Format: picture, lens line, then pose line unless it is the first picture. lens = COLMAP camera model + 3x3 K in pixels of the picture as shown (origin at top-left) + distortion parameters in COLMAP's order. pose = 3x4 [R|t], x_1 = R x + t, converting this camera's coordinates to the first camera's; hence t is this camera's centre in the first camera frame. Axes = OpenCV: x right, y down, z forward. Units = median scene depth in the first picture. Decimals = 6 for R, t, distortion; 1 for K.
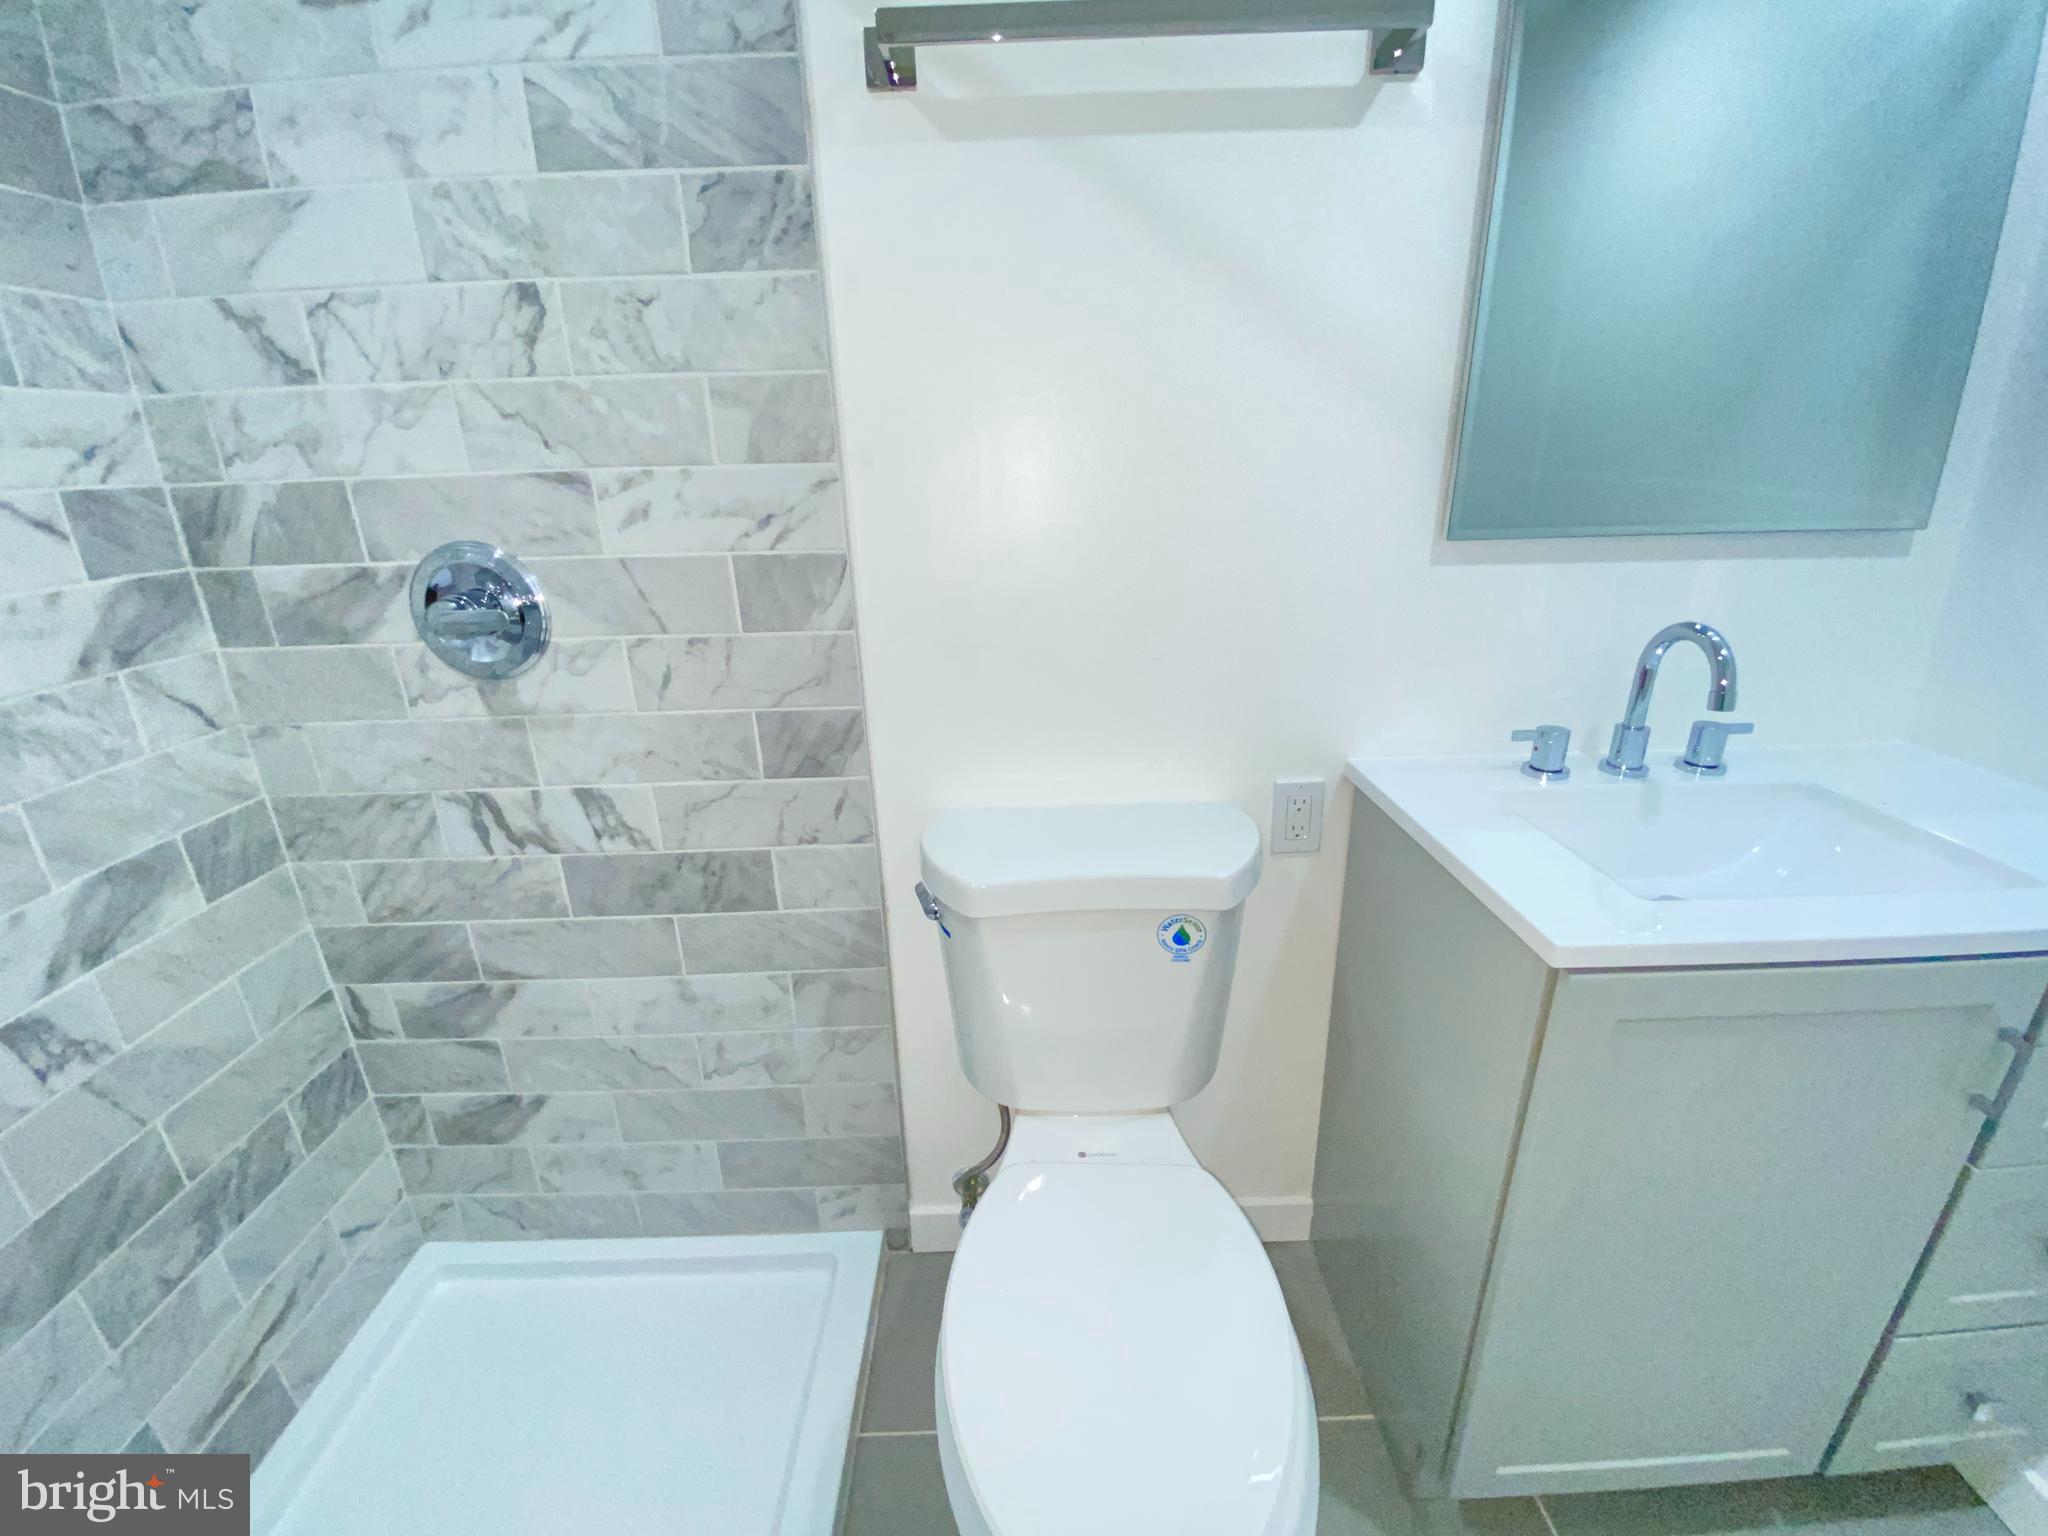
lens RADIAL K [[842.5, 0, 1024.0], [0, 842.5, 768.0], [0, 0, 1]] dist [0.019921, -0.018206]
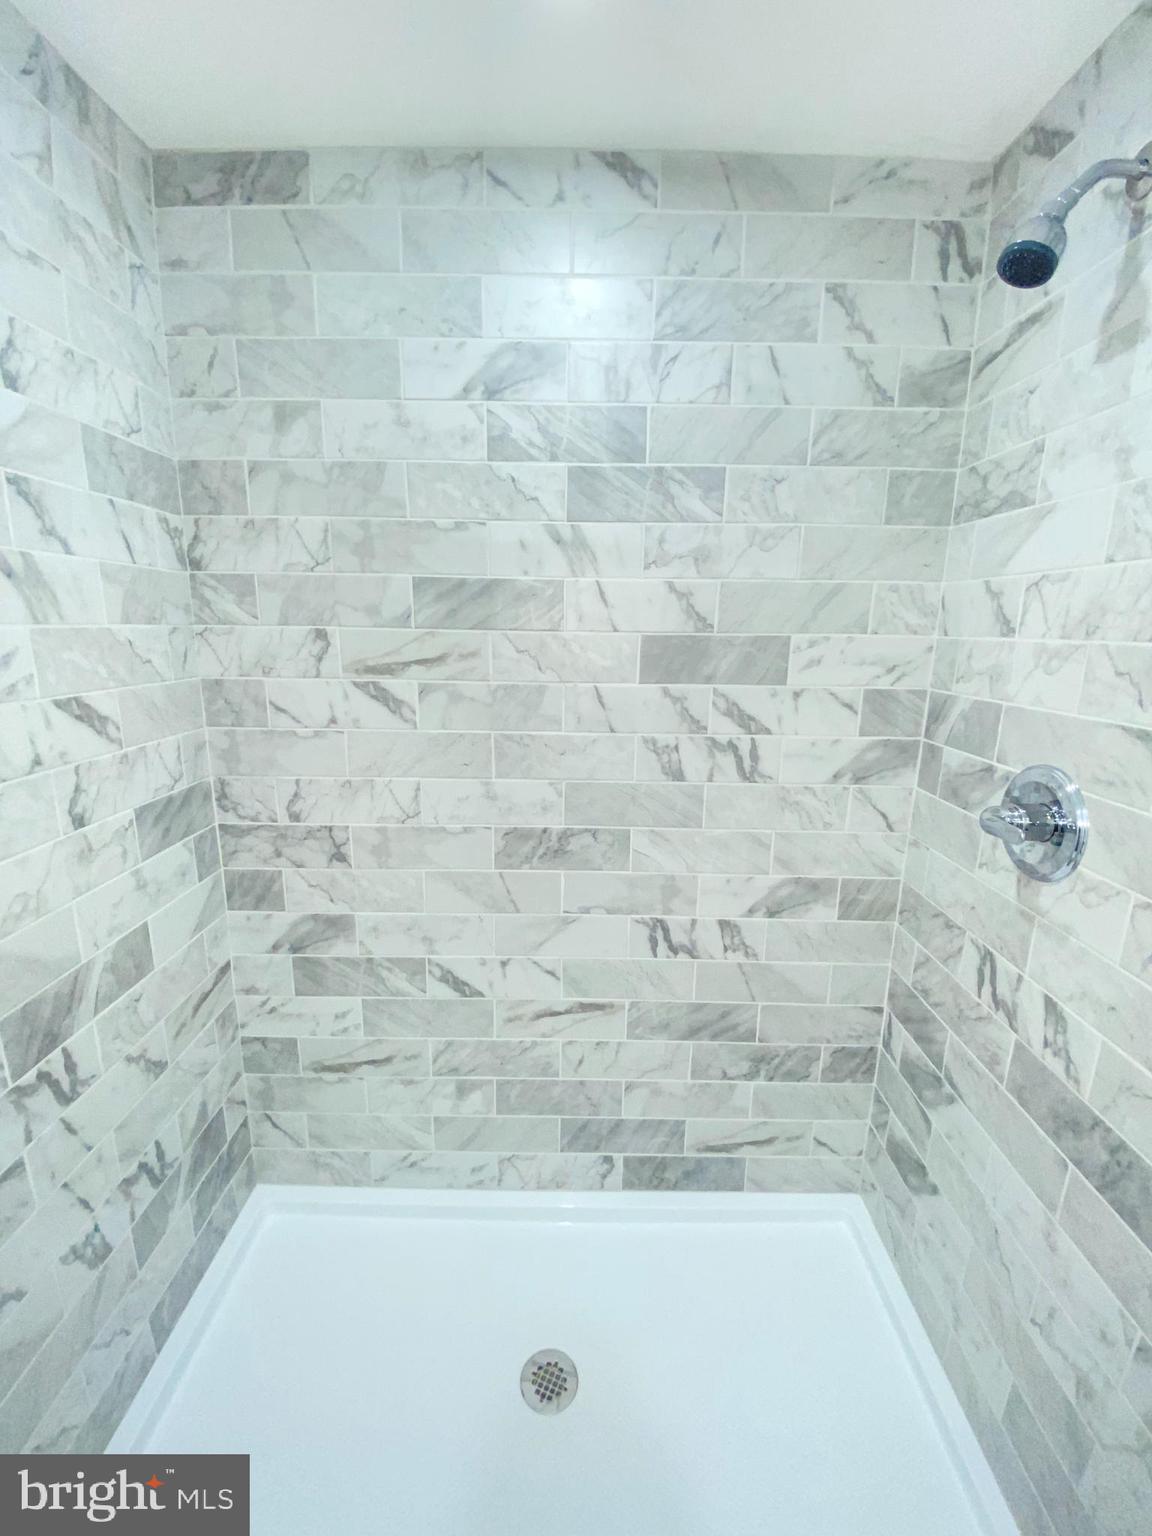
lens RADIAL K [[631.9, 0, 576.0], [0, 631.9, 768.0], [0, 0, 1]] dist [0.019921, -0.018206]
pose [[-0.017108, 0.250799, -0.967888, 0.202422], [-0.352324, 0.904427, 0.240583, -0.233527], [0.935722, 0.345126, 0.072889, 0.298911]]
